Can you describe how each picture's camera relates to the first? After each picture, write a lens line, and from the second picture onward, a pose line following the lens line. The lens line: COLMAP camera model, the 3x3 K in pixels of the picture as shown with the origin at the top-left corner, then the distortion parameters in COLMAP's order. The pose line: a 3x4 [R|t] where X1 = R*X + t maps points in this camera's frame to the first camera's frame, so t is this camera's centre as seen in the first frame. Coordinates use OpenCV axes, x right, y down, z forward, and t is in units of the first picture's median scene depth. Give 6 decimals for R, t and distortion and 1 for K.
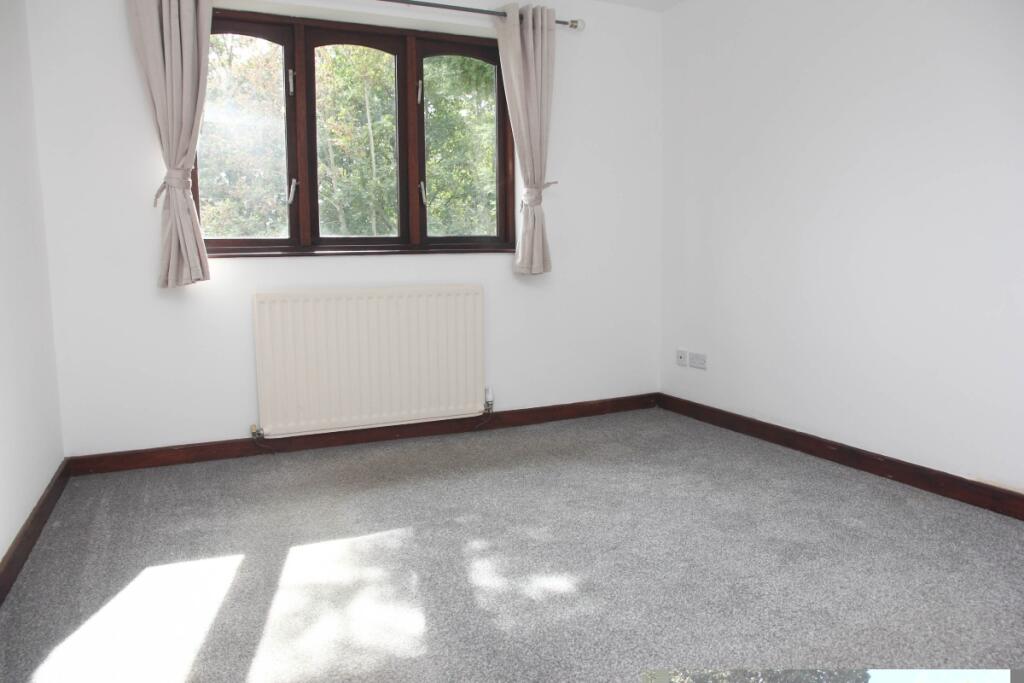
lens RADIAL K [[705.9, 0, 510.3], [0, 705.9, 343.7], [0, 0, 1]] dist [-0.078388, 0.007387]
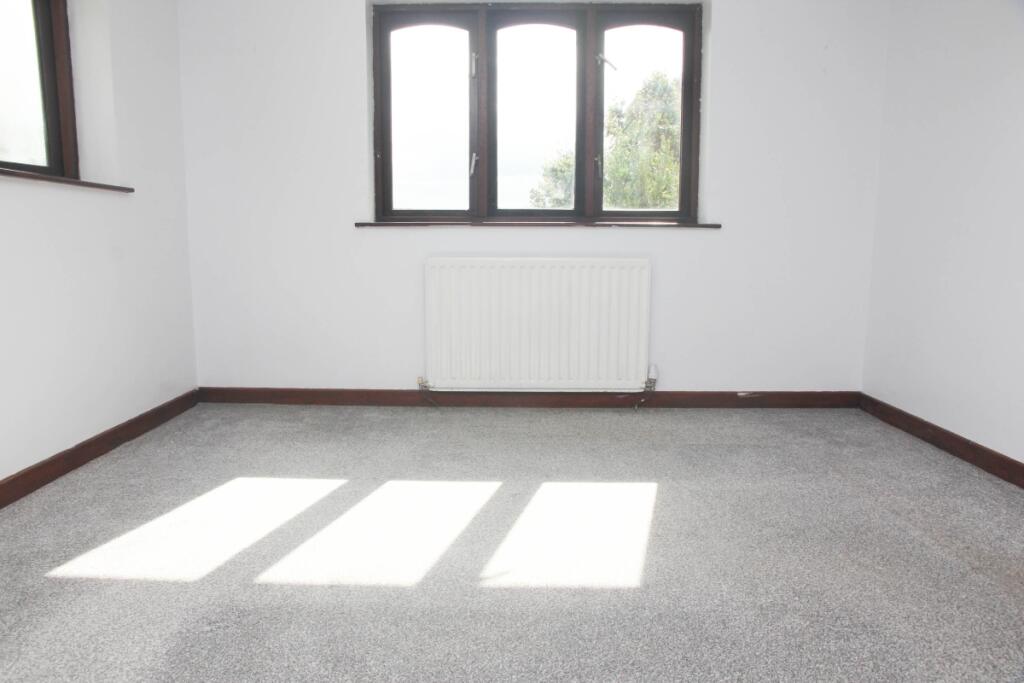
lens RADIAL K [[669.3, 0, 519.0], [0, 669.3, 304.4], [0, 0, 1]] dist [-0.006674, 0.000109]
pose [[0.913387, 0.068333, -0.401317, 0.168677], [-0.072676, 0.997346, 0.004413, -0.012557], [0.400554, 0.025135, 0.915928, 0.078200]]
